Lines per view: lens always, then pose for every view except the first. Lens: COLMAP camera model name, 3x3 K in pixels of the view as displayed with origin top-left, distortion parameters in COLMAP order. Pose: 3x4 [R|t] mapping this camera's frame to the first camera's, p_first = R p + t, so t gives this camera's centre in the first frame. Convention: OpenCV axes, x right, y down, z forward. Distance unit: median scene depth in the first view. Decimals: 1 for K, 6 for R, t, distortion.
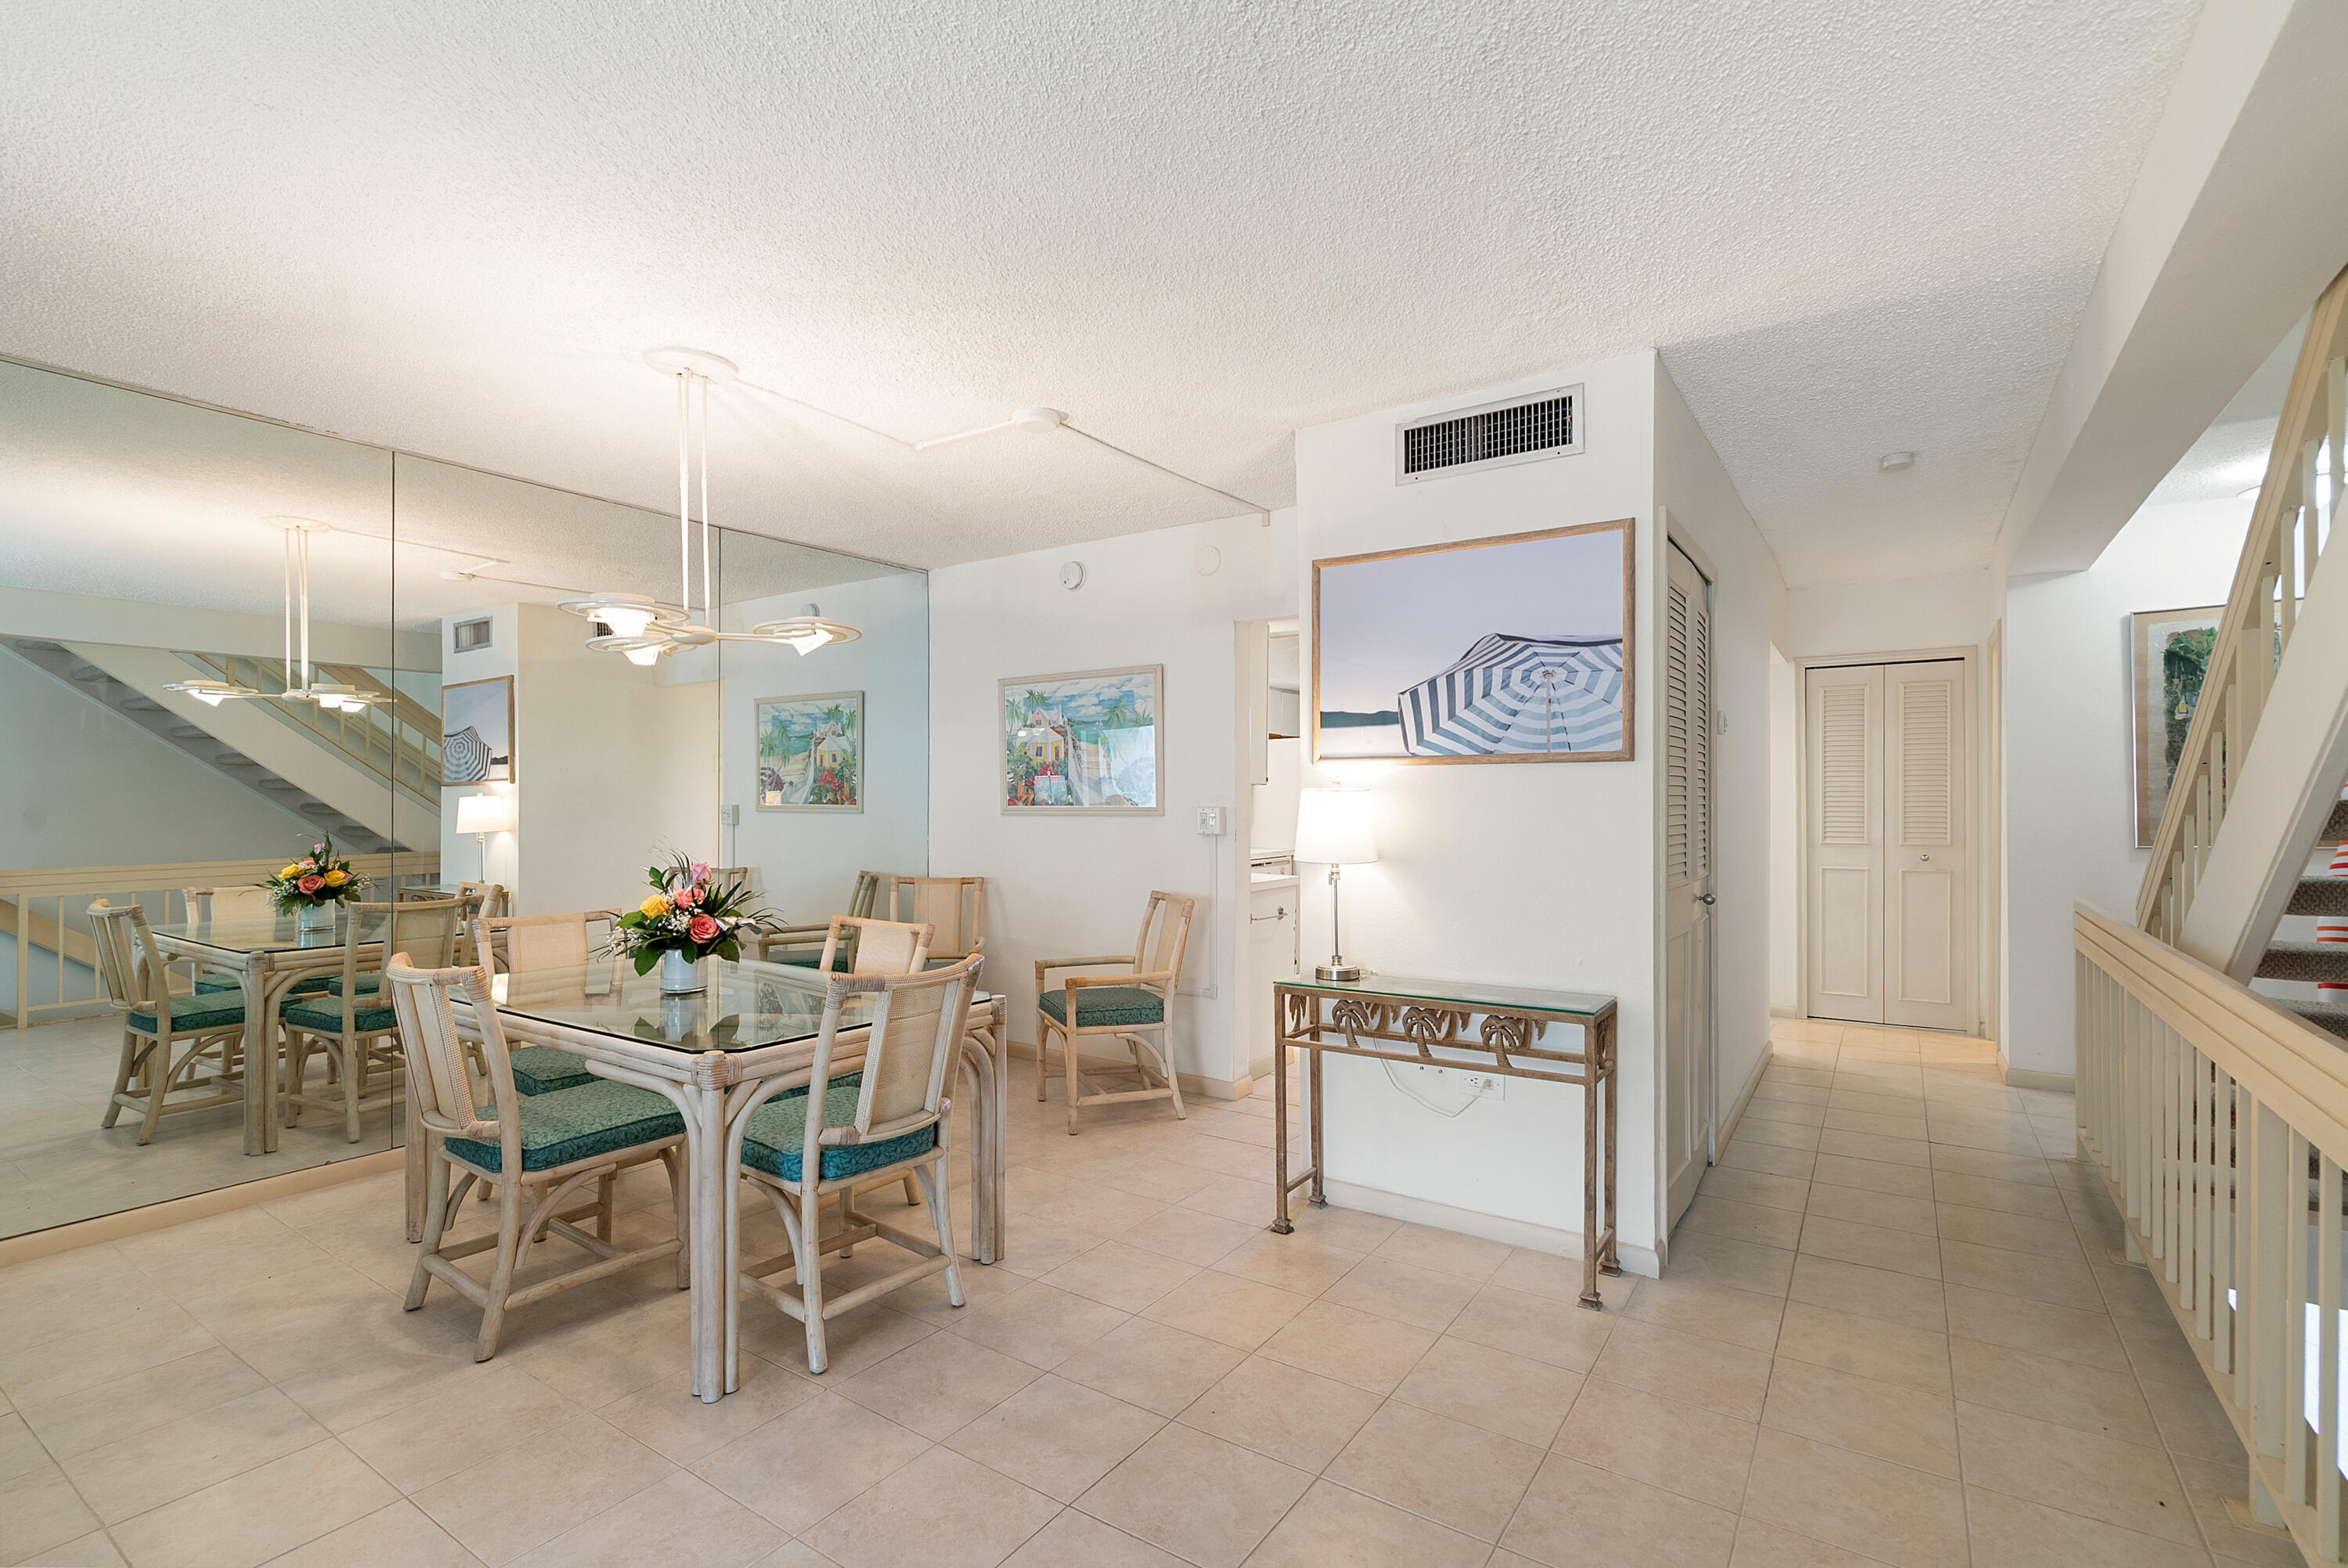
lens RADIAL K [[1079.2, 0, 1174.7], [0, 1079.2, 793.5], [0, 0, 1]] dist [0.001978, 0.000059]
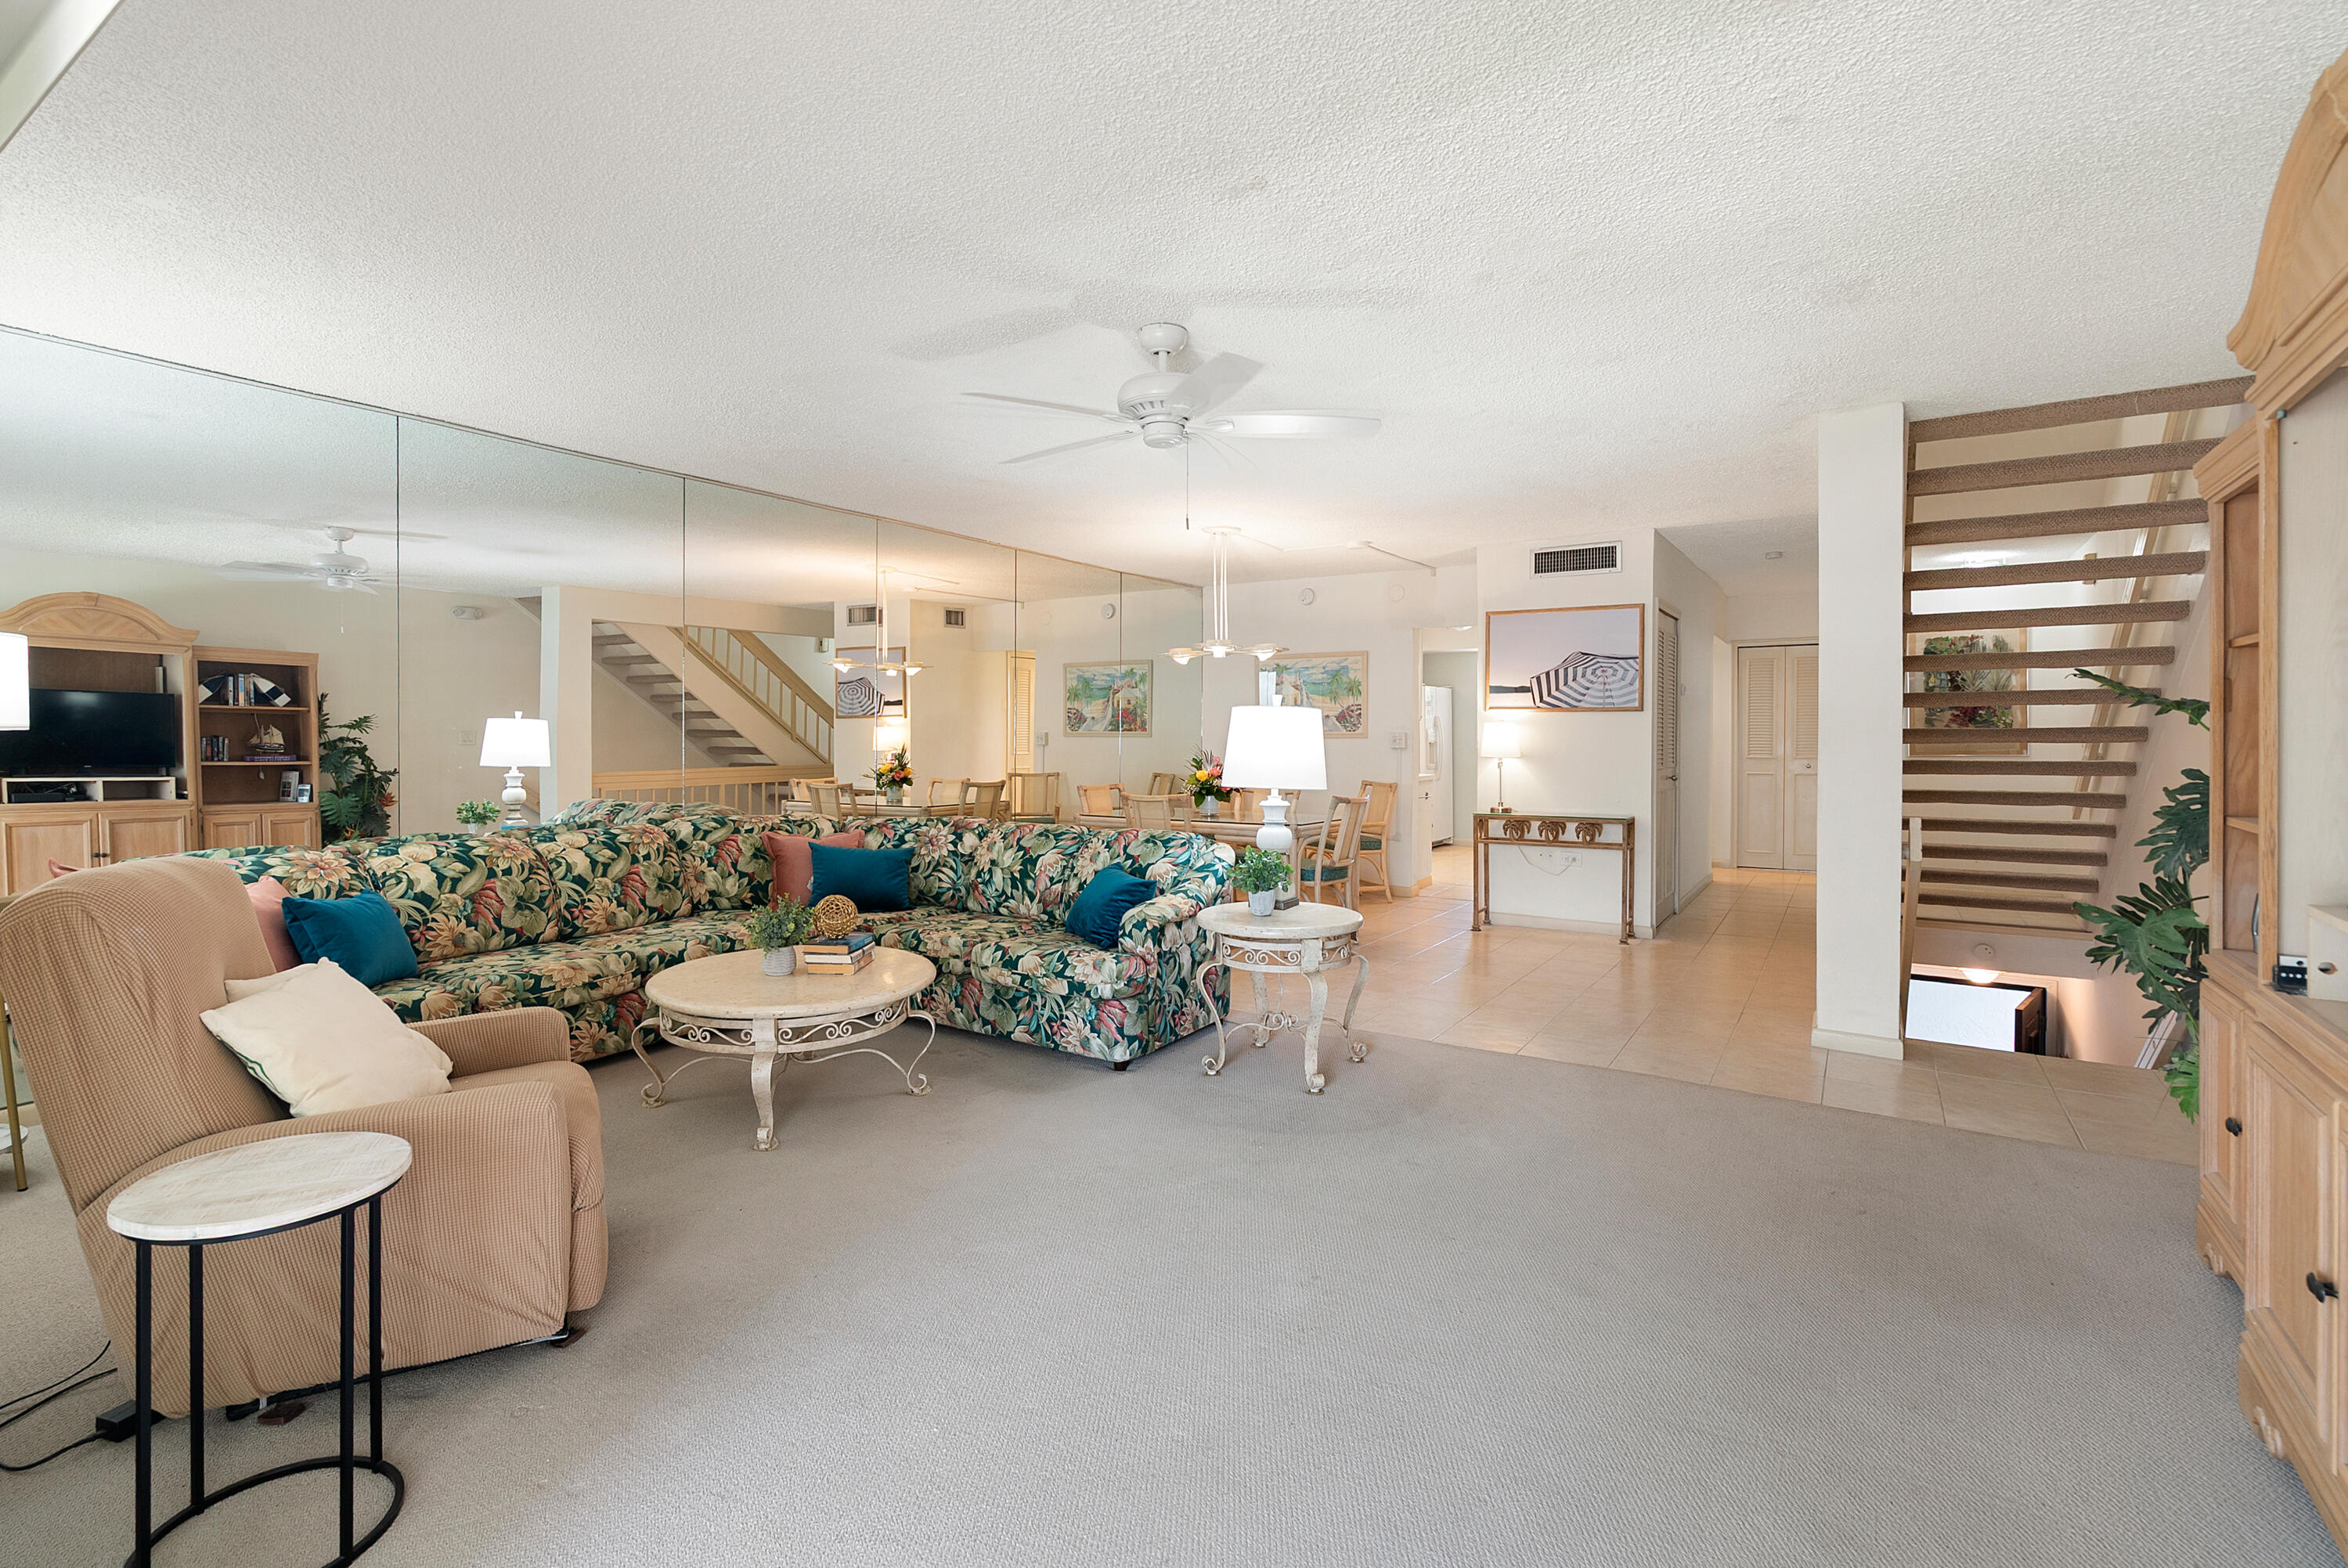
lens RADIAL K [[1079.2, 0, 1171.7], [0, 1079.2, 739.3], [0, 0, 1]] dist [0.001978, 0.000059]
pose [[0.999741, 0.002743, 0.022606, -0.535959], [-0.003019, 0.999921, 0.012219, 0.003422], [-0.022571, -0.012284, 0.999670, -1.083227]]
